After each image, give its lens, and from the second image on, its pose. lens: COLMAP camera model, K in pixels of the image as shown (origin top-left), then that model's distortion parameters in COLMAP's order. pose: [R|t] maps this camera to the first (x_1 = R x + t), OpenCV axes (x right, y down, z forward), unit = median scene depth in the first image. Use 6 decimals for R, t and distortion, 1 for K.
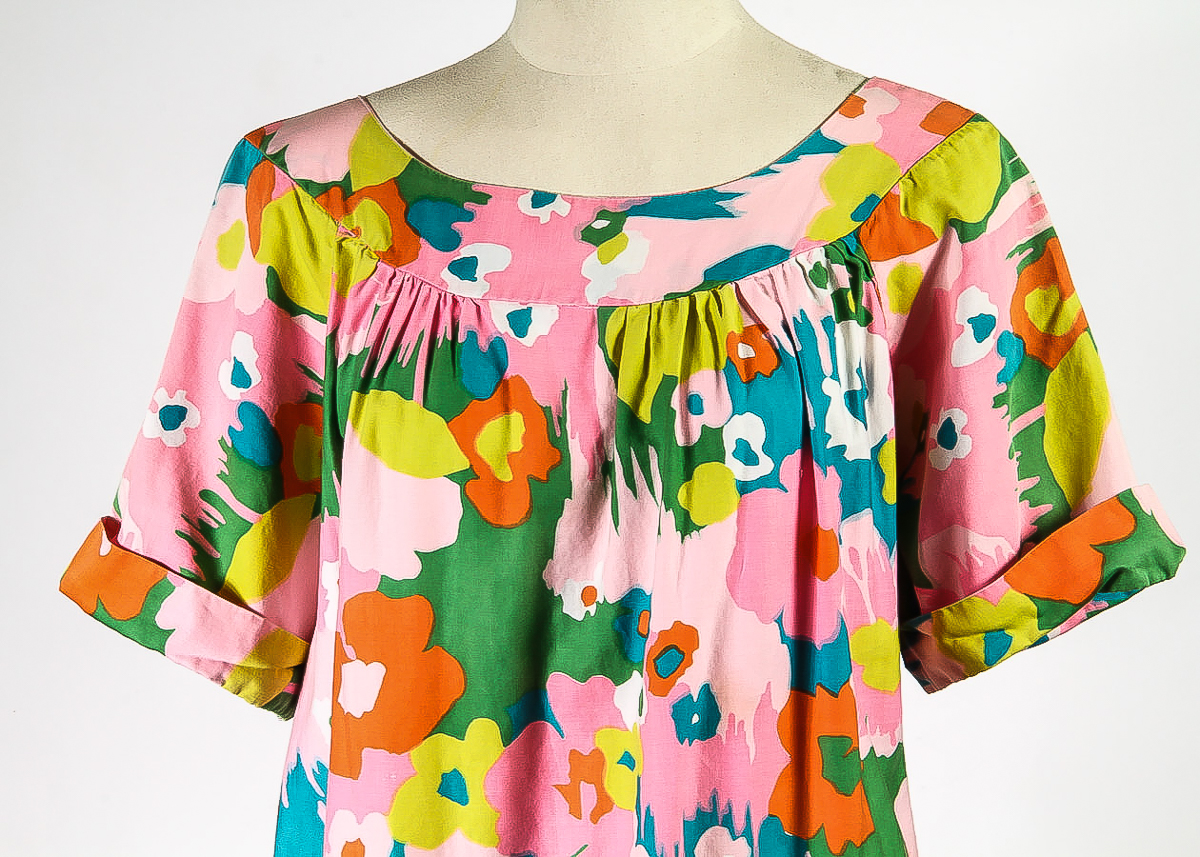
lens RADIAL K [[4211.7, 0, 605.8], [0, 4211.7, 427.5], [0, 0, 1]] dist [0.687085, 0.000000]
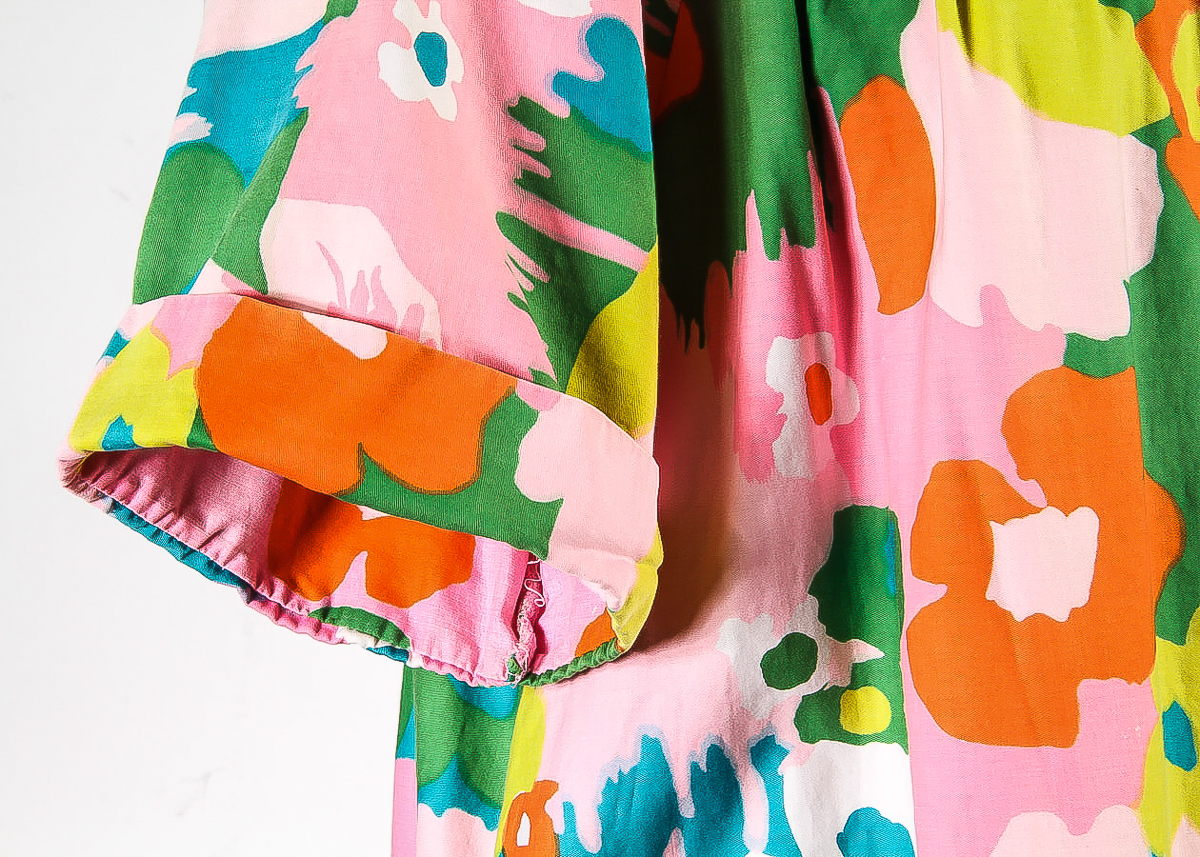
lens RADIAL K [[3333.2, 0, 609.2], [0, 3333.2, 430.3], [0, 0, 1]] dist [0.402340, 0.000000]
pose [[0.658417, -0.066563, 0.749704, -0.382468], [0.078310, 0.996734, 0.019721, 0.033863], [-0.748568, 0.045725, 0.661480, 0.768657]]
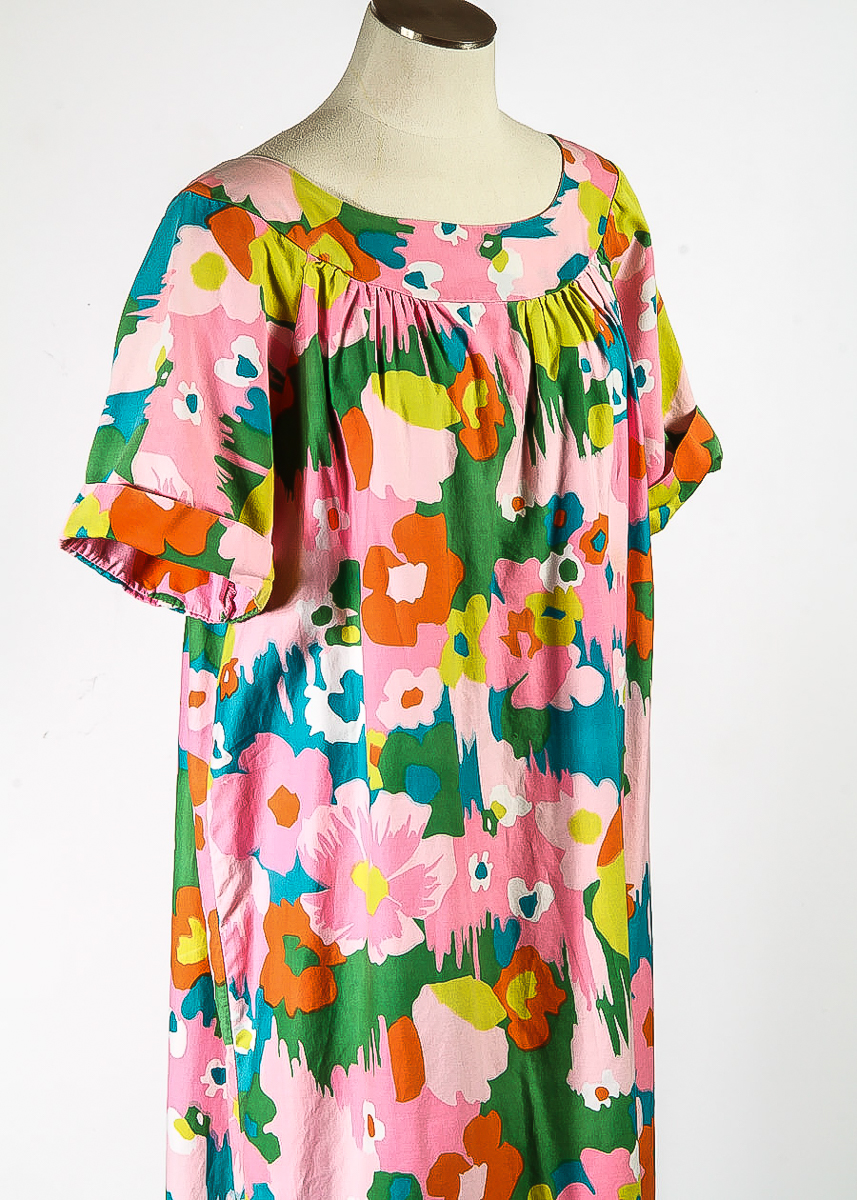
lens RADIAL K [[4211.7, 0, 436.1], [0, 4211.7, 608.2], [0, 0, 1]] dist [0.687085, 0.000000]
pose [[0.680216, -0.103433, 0.725677, -1.061265], [0.063631, 0.994589, 0.082117, -0.044228], [-0.730244, -0.009682, 0.683117, 0.032366]]
